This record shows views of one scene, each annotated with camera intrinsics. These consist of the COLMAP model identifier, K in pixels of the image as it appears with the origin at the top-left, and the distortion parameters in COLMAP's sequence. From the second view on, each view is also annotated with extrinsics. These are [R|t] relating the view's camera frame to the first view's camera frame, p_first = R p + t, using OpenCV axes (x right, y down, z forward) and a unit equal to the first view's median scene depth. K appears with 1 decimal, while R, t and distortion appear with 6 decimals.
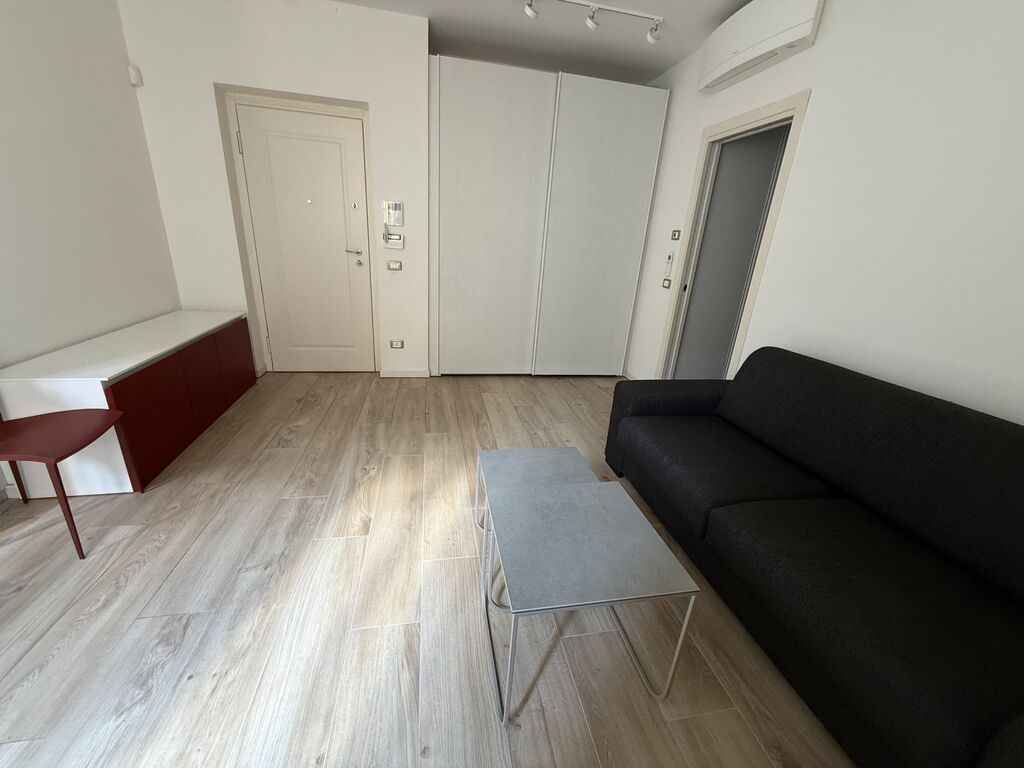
lens RADIAL K [[408.1, 0, 513.2], [0, 408.1, 383.4], [0, 0, 1]] dist [-0.001271, -0.000166]
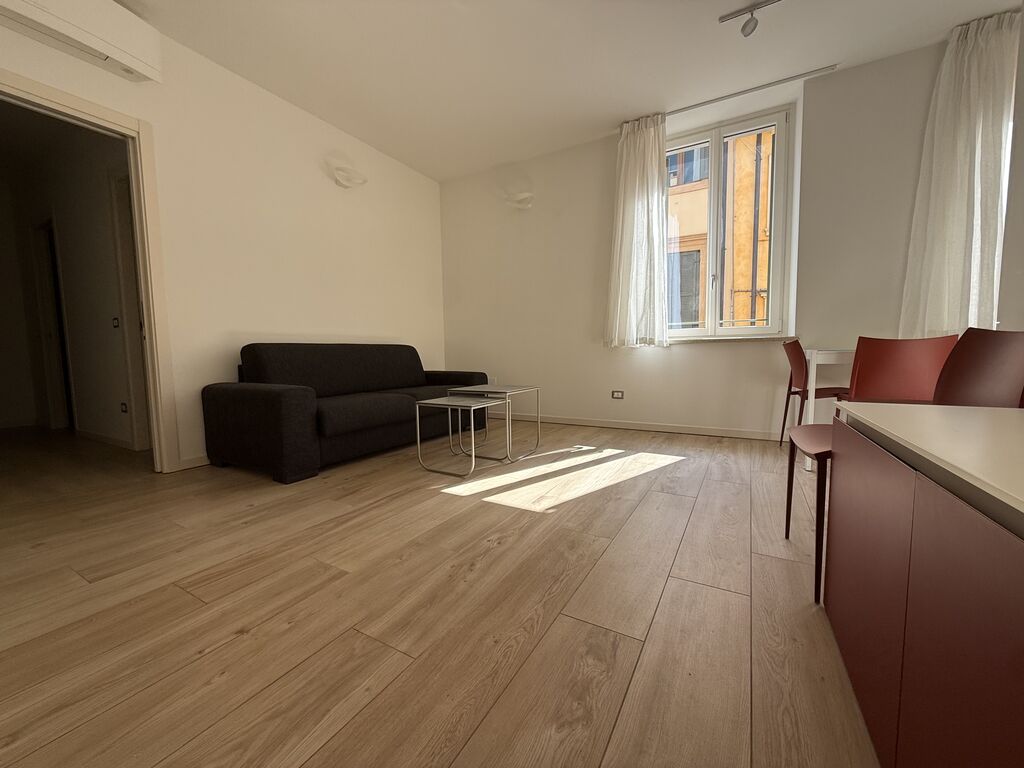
lens RADIAL K [[408.1, 0, 512.7], [0, 408.1, 386.6], [0, 0, 1]] dist [-0.001271, -0.000166]
pose [[-0.751764, -0.108146, 0.650504, -0.729031], [0.185210, 0.912126, 0.365682, -0.252662], [-0.632889, 0.395386, -0.665674, 1.223668]]
